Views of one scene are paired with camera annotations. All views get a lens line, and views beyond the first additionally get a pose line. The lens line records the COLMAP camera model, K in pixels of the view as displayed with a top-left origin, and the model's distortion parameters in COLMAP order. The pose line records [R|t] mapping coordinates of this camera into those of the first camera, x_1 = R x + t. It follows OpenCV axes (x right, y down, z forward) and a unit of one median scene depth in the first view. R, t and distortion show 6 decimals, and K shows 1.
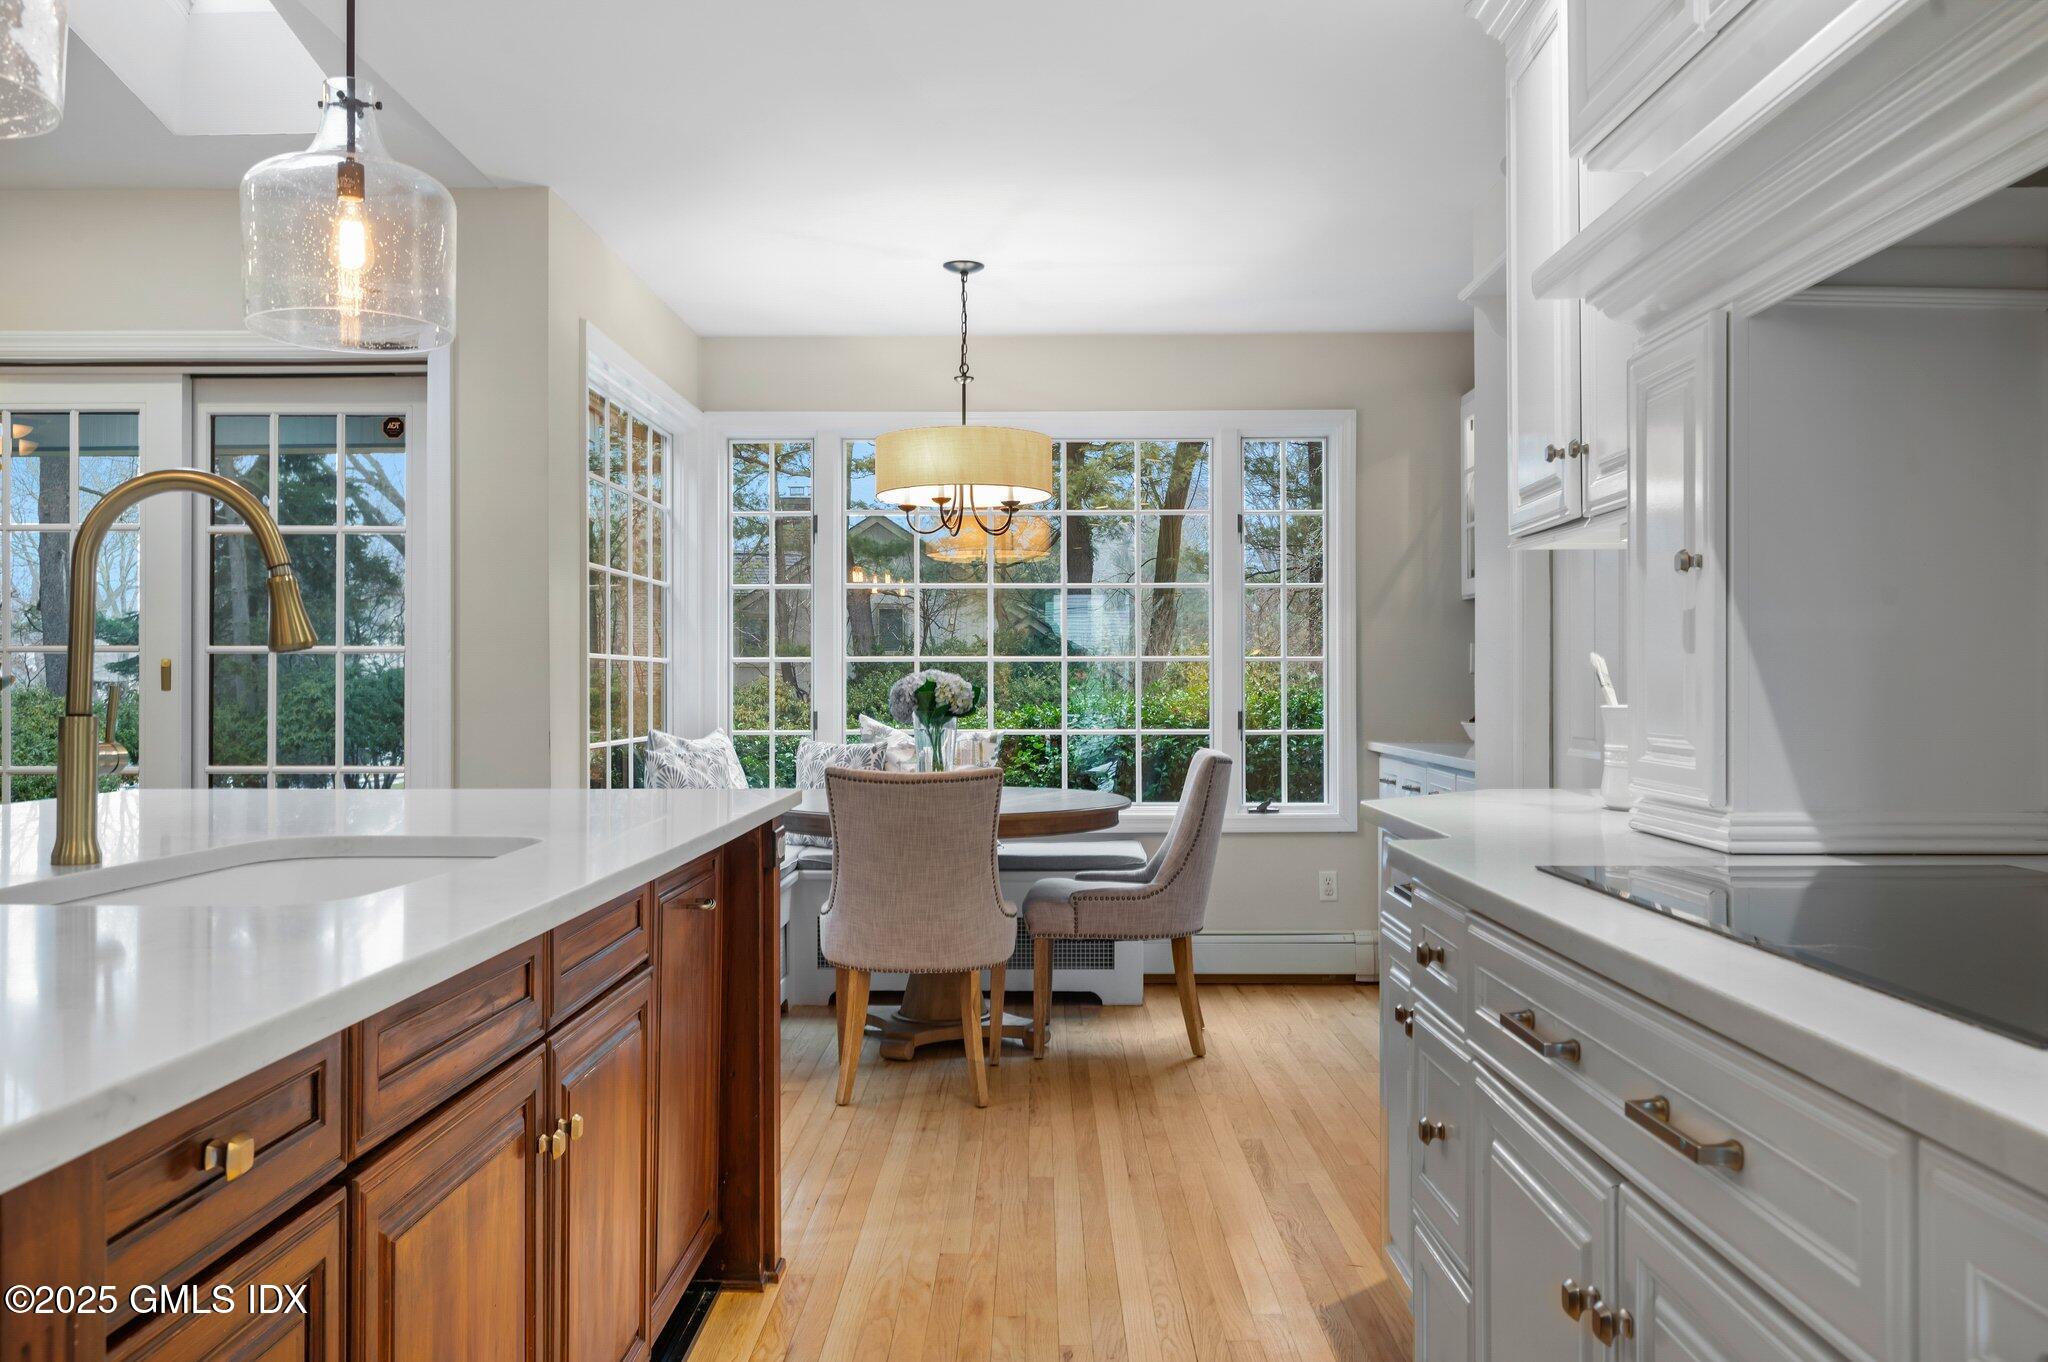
lens RADIAL K [[1599.3, 0, 1025.3], [0, 1599.3, 675.8], [0, 0, 1]] dist [0.014525, 0.004272]
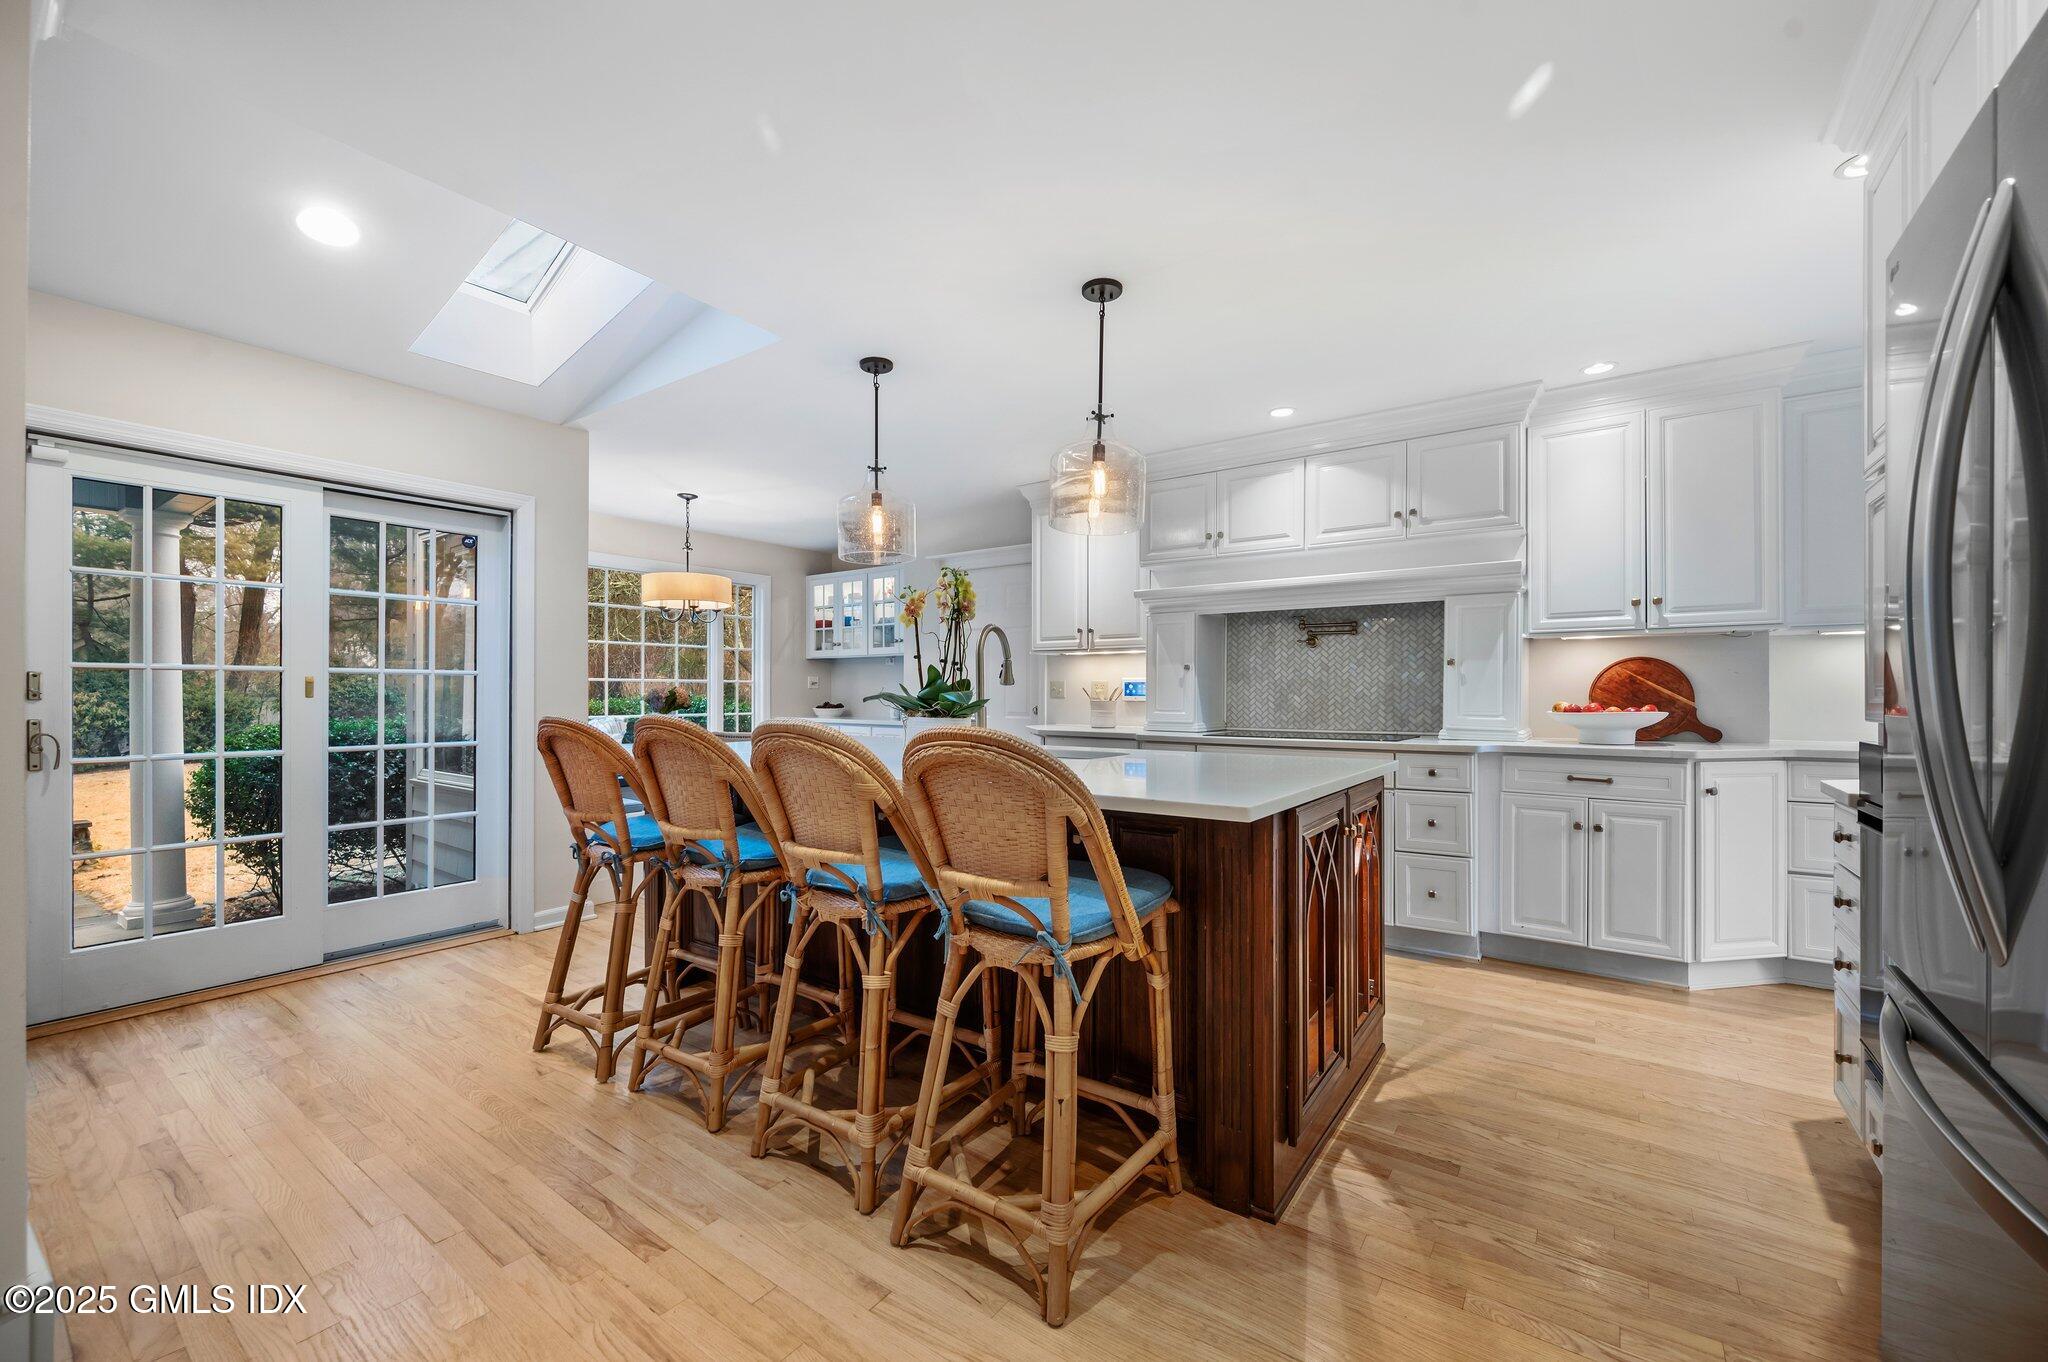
lens RADIAL K [[812.4, 0, 1021.2], [0, 812.4, 686.8], [0, 0, 1]] dist [0.008852, 0.000603]
pose [[0.580085, 0.005524, 0.814537, -0.565691], [-0.000657, 0.999980, -0.006314, 0.003168], [-0.814556, 0.003127, 0.580077, 0.013896]]
